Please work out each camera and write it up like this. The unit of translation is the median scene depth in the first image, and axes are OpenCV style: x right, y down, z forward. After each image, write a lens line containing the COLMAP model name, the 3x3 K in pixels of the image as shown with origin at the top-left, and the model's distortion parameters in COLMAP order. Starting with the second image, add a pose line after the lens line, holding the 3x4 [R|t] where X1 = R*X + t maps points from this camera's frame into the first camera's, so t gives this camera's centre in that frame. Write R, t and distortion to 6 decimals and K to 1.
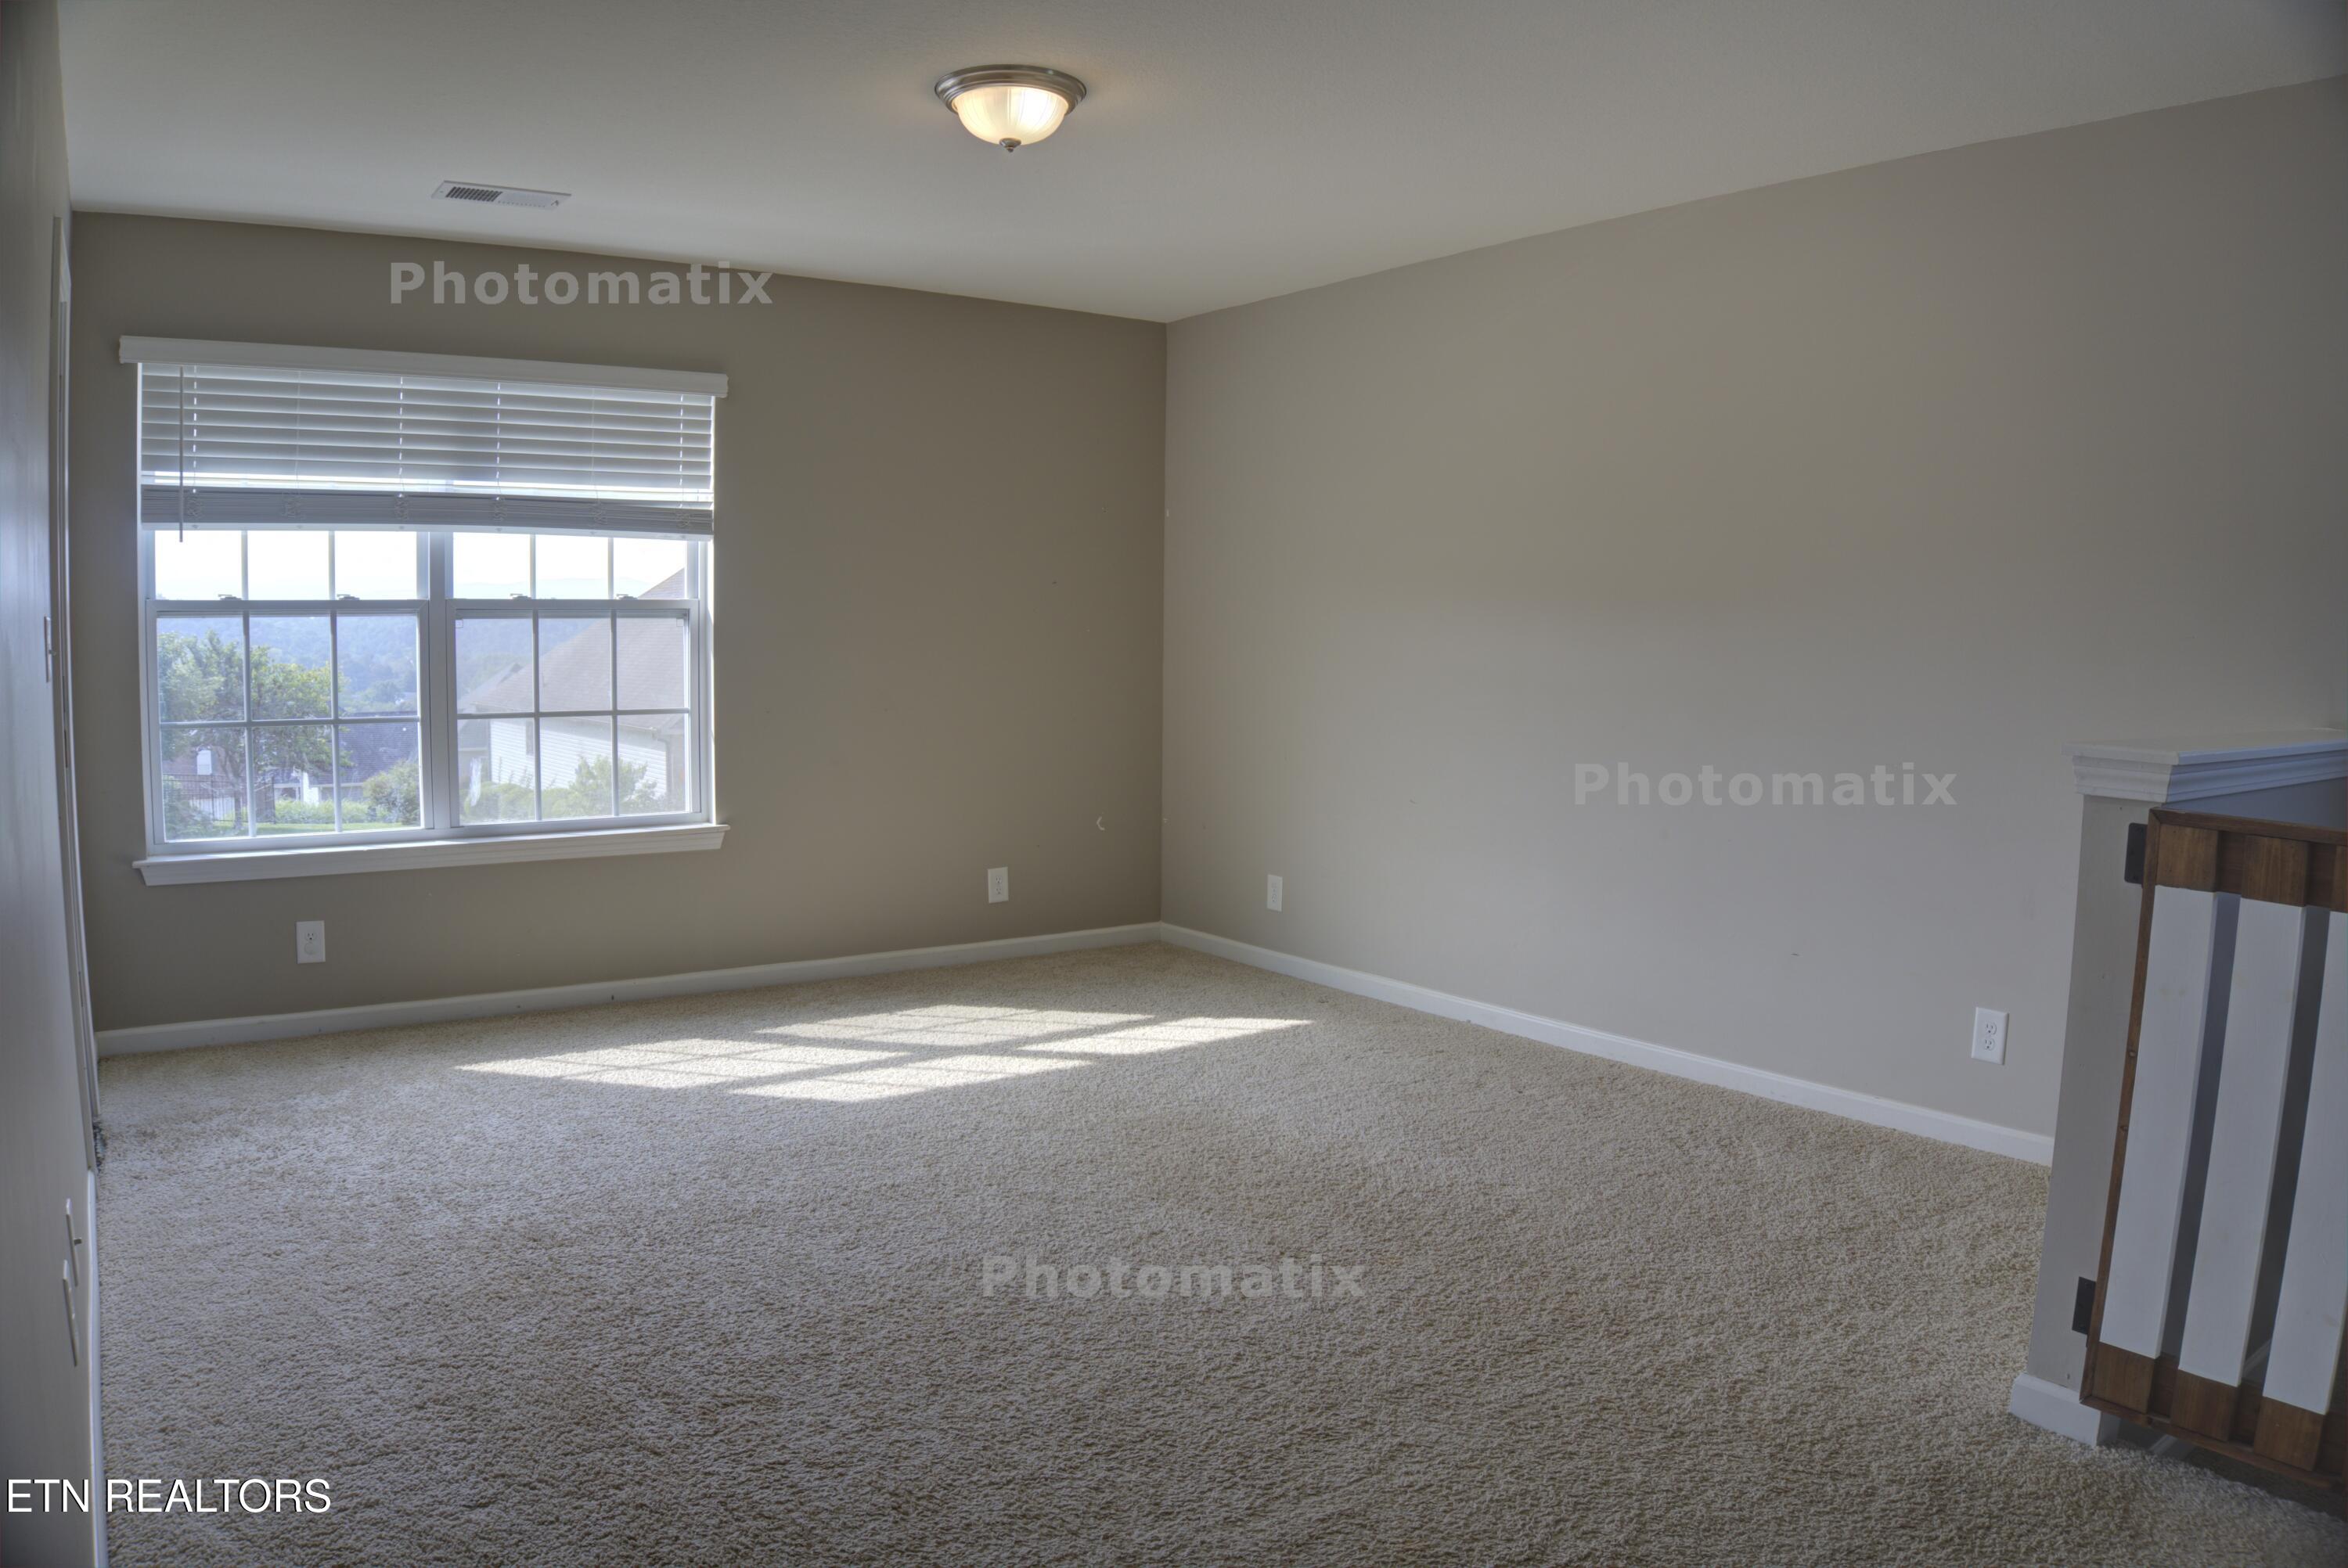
lens RADIAL K [[1654.1, 0, 1174.0], [0, 1654.1, 784.0], [0, 0, 1]] dist [-0.220740, 0.080528]
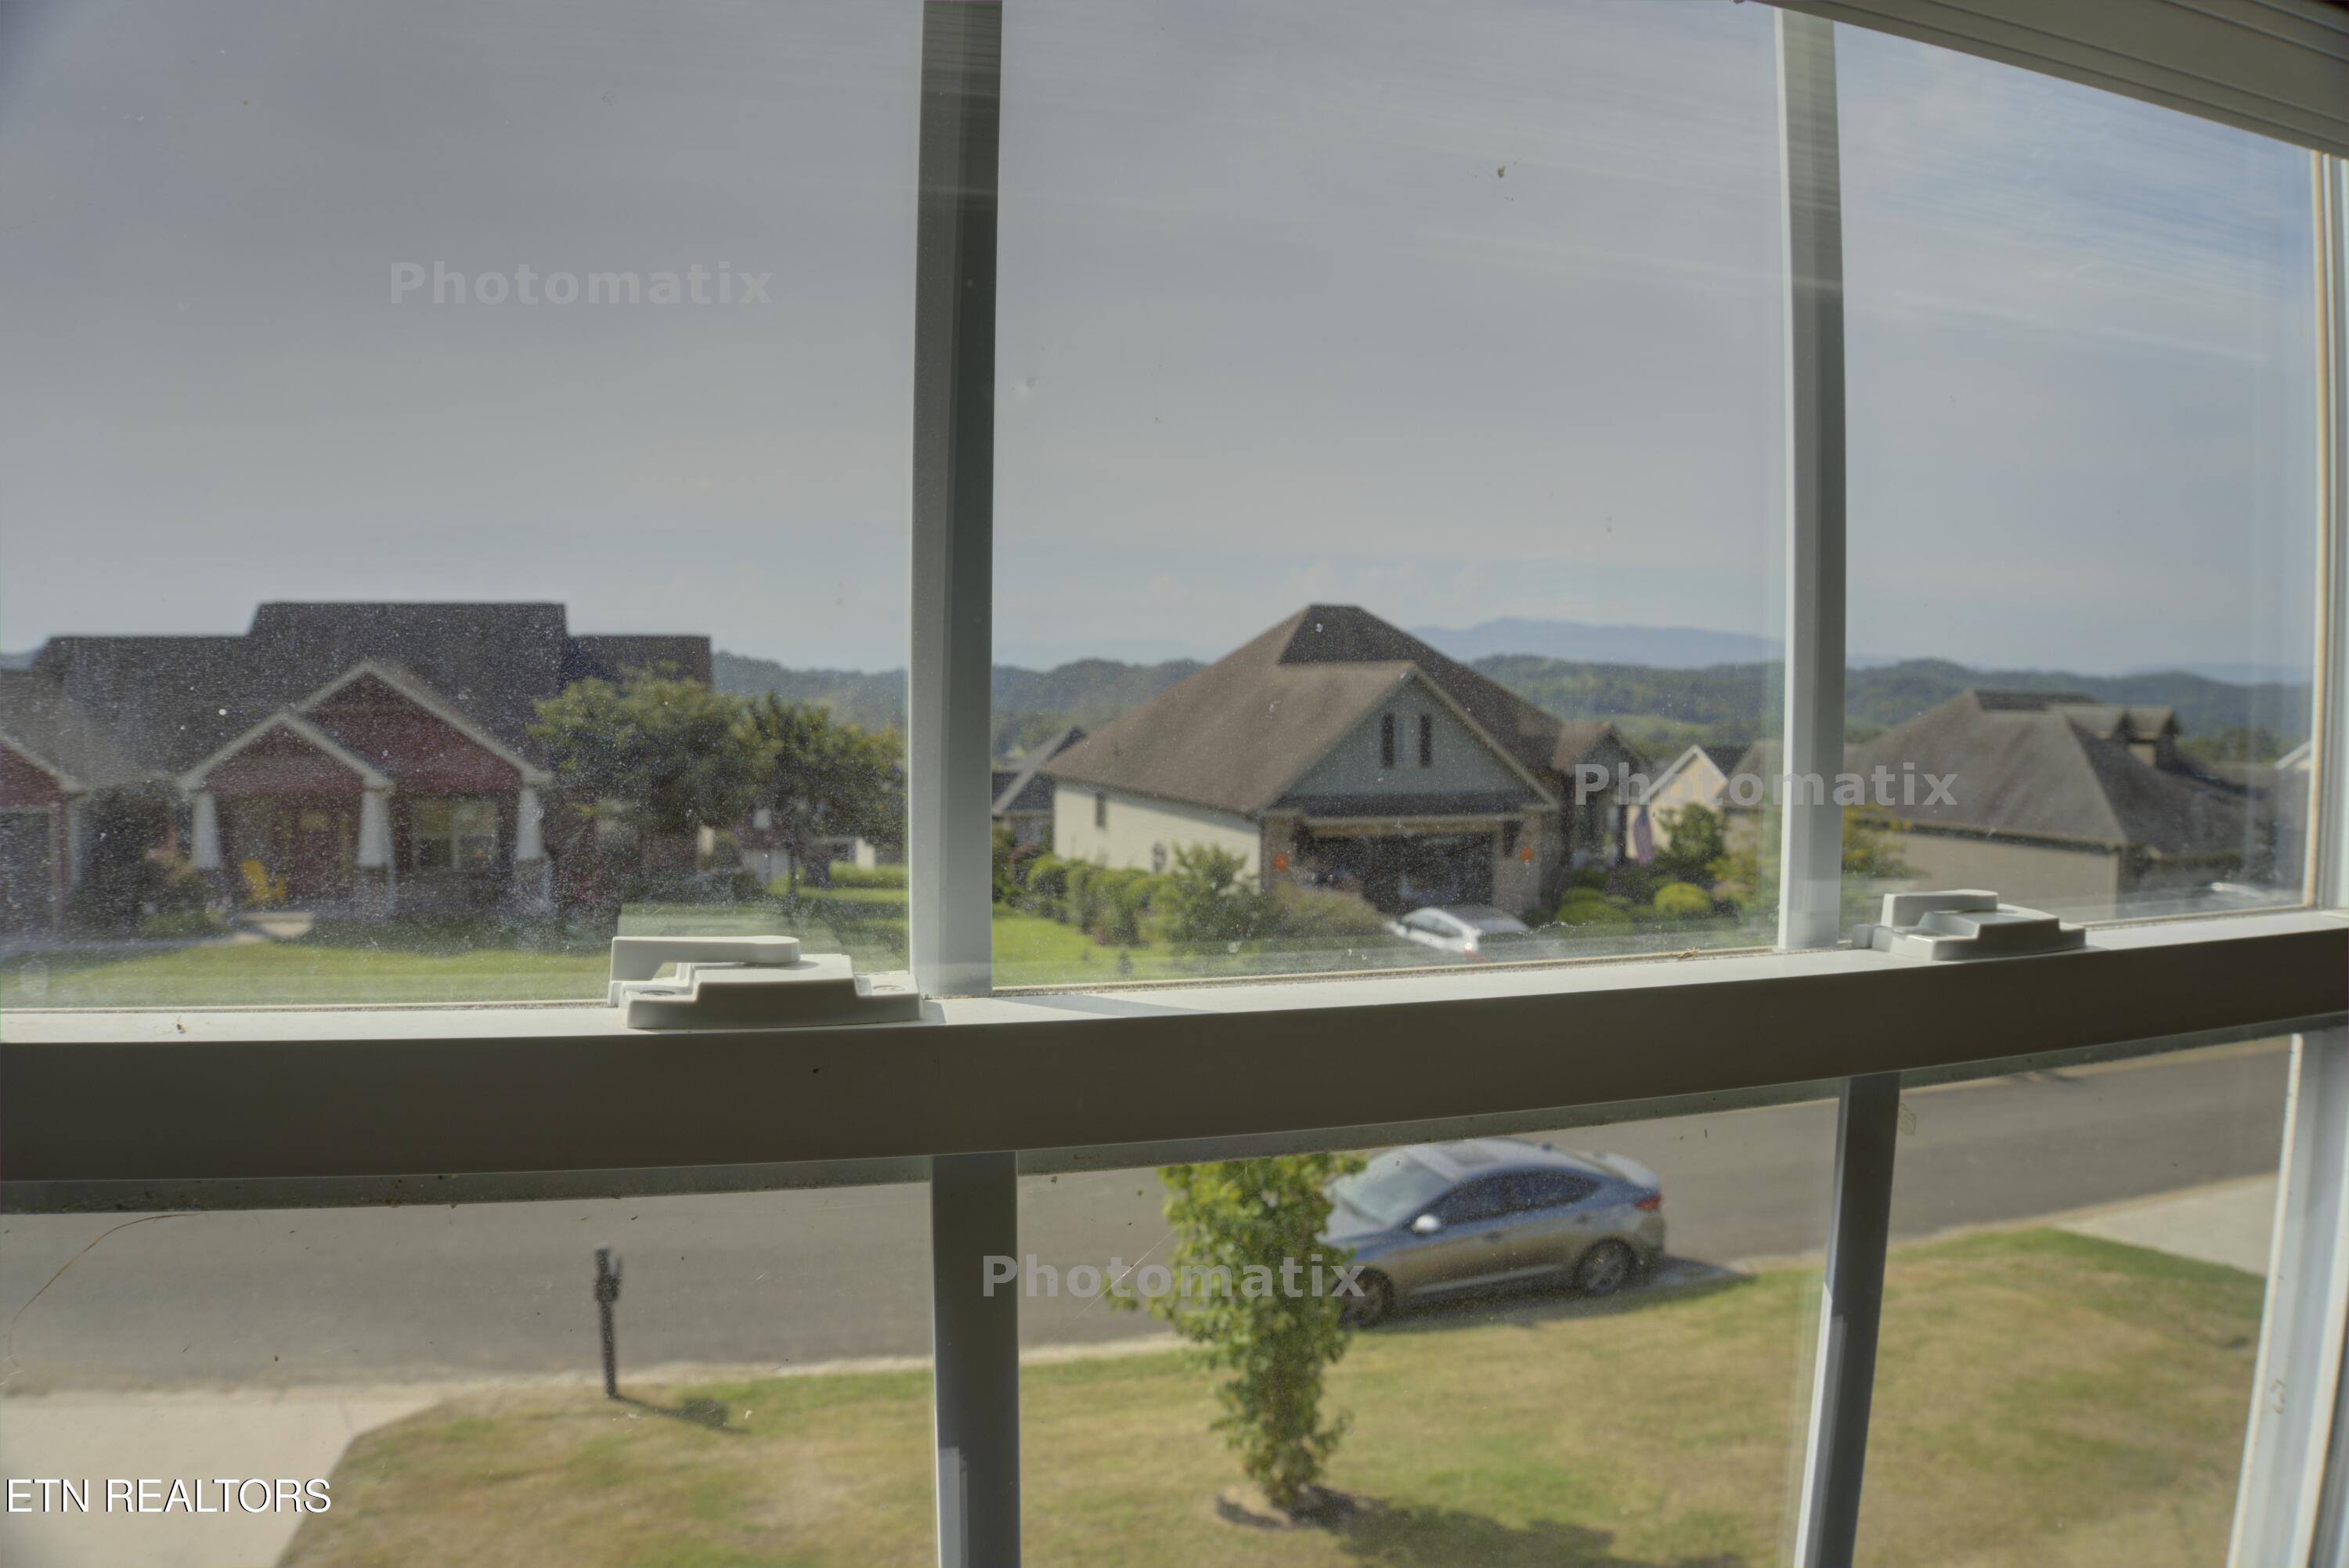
lens RADIAL K [[1654.8, 0, 1174.5], [0, 1654.8, 784.0], [0, 0, 1]] dist [-0.220740, 0.080528]
pose [[0.950005, 0.017029, -0.311771, -0.067554], [-0.029296, 0.998968, -0.034706, -0.013872], [0.310858, 0.042105, 0.949523, 0.106022]]
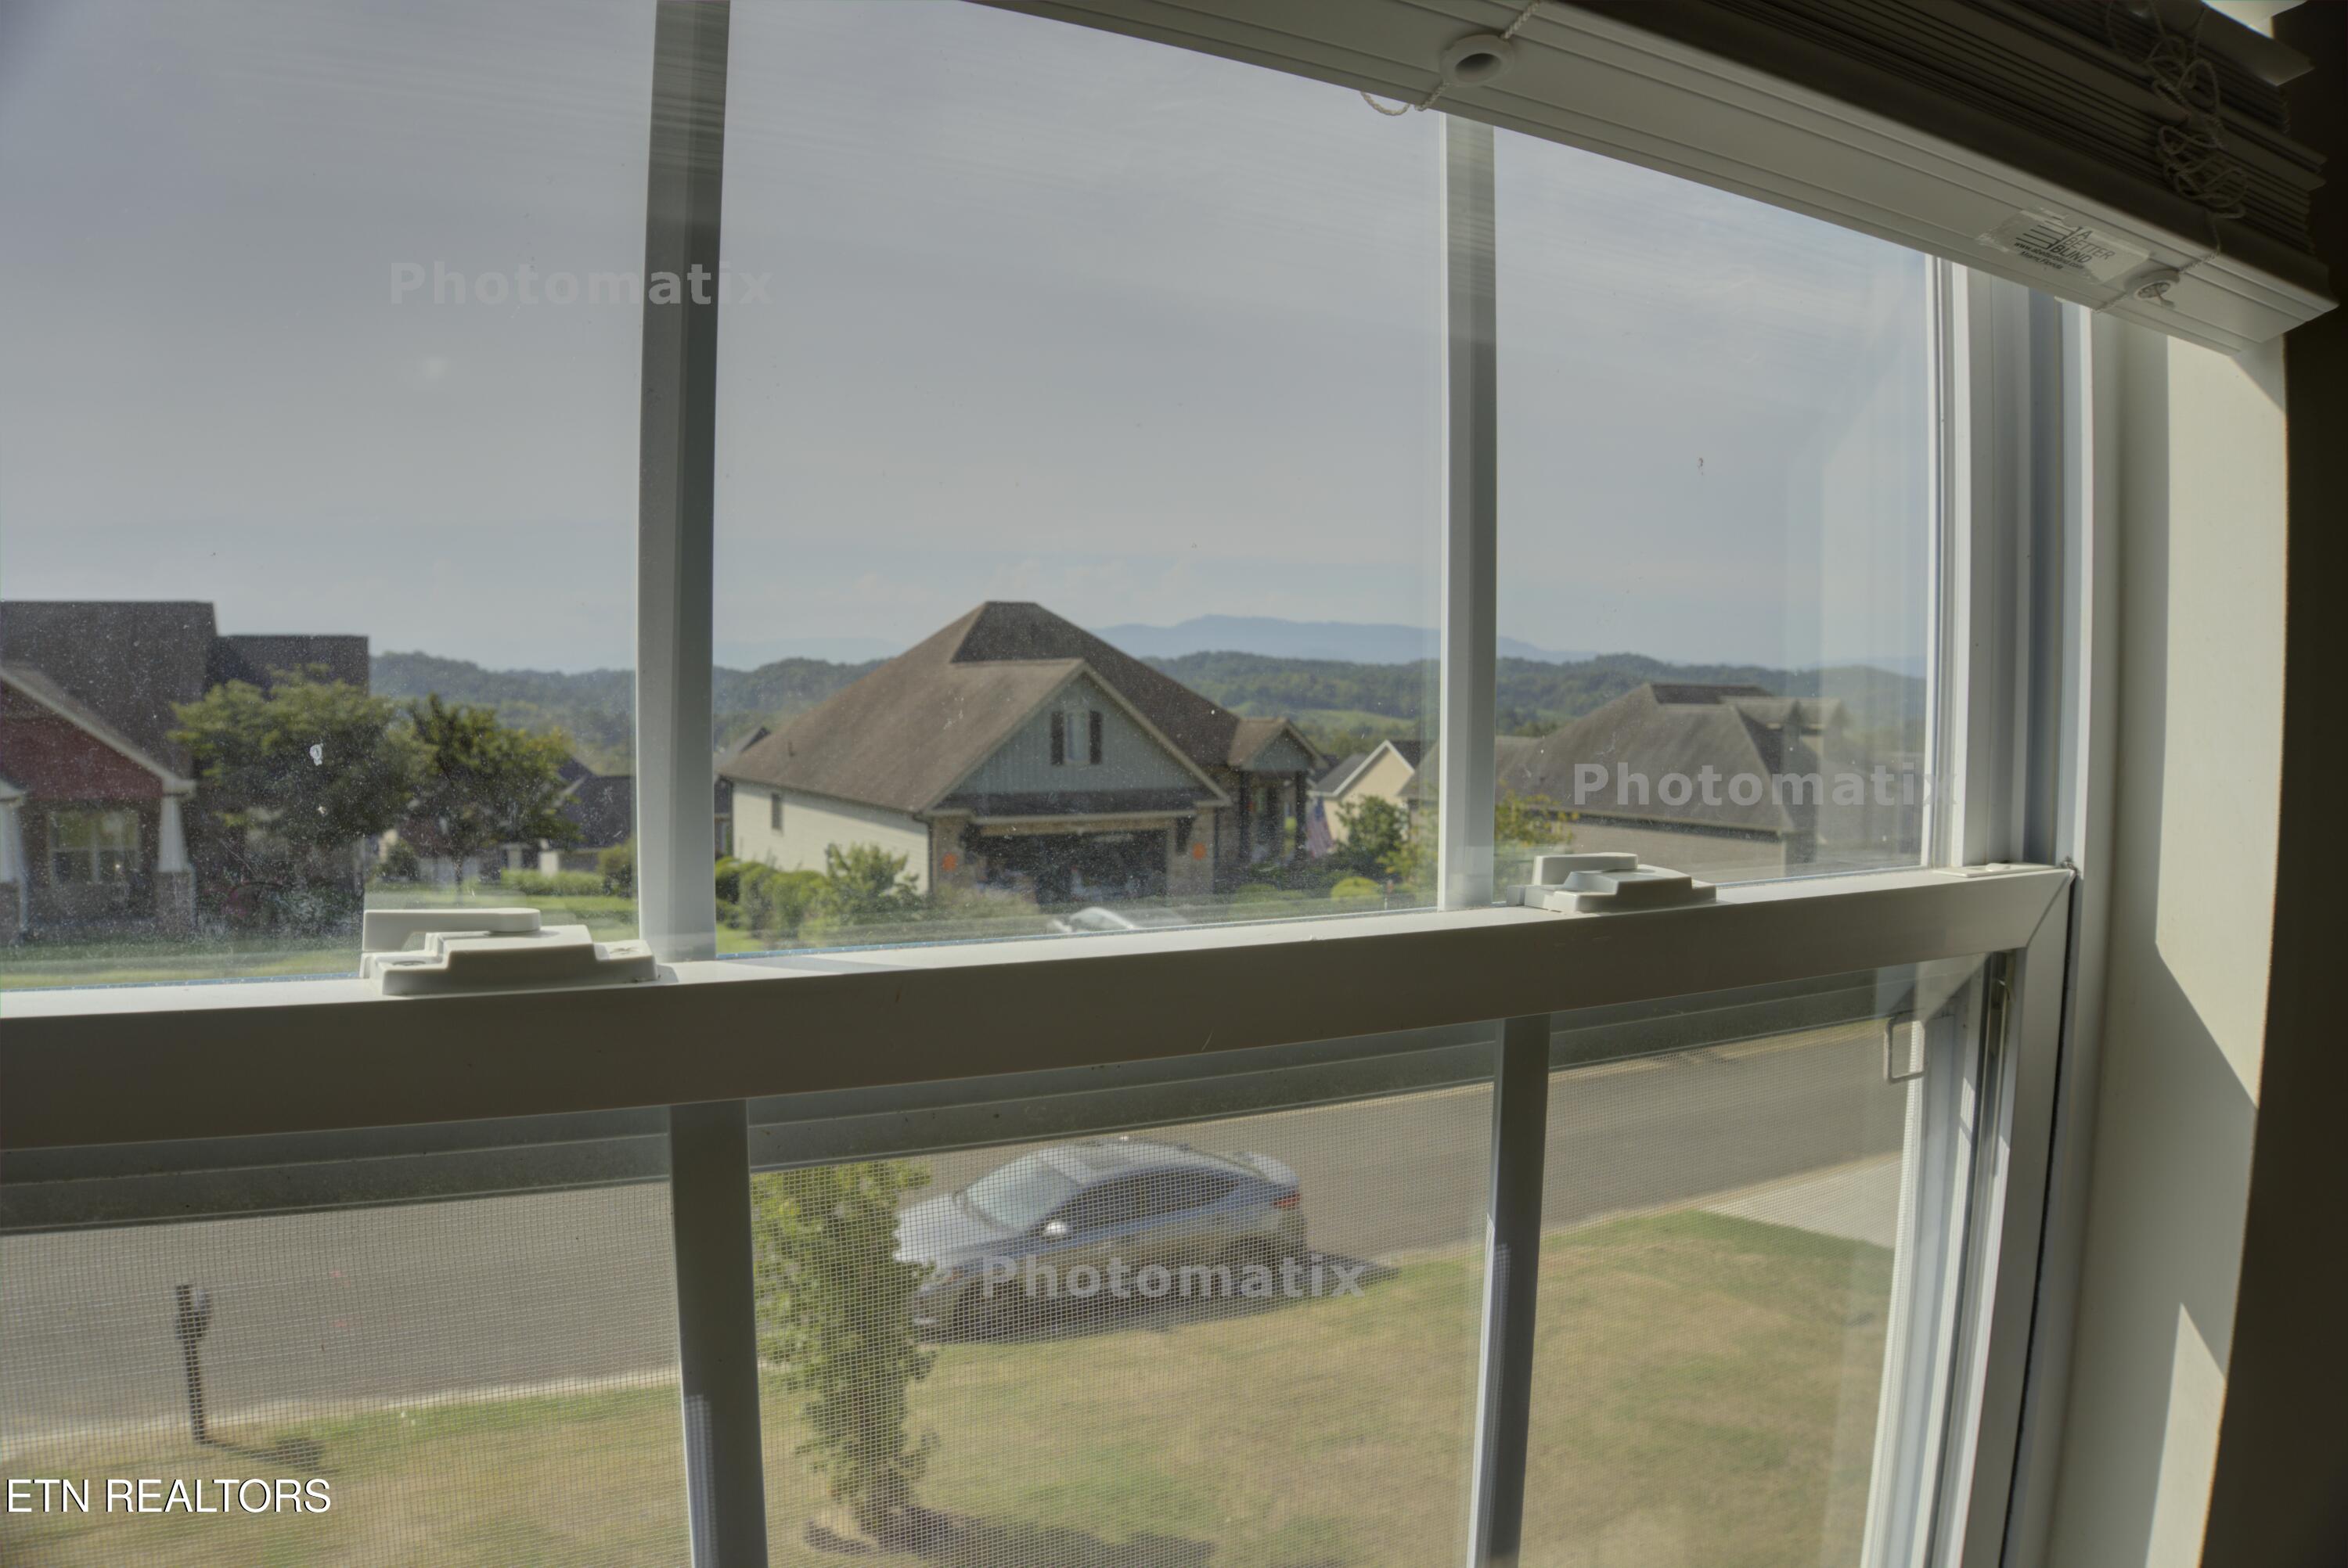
lens RADIAL K [[1654.1, 0, 1174.0], [0, 1654.1, 784.0], [0, 0, 1]] dist [-0.220740, 0.080528]
pose [[0.989566, 0.005743, -0.143965, -0.047120], [-0.011160, 0.999258, -0.036851, -0.014988], [0.143647, 0.038073, 0.988896, 0.118874]]
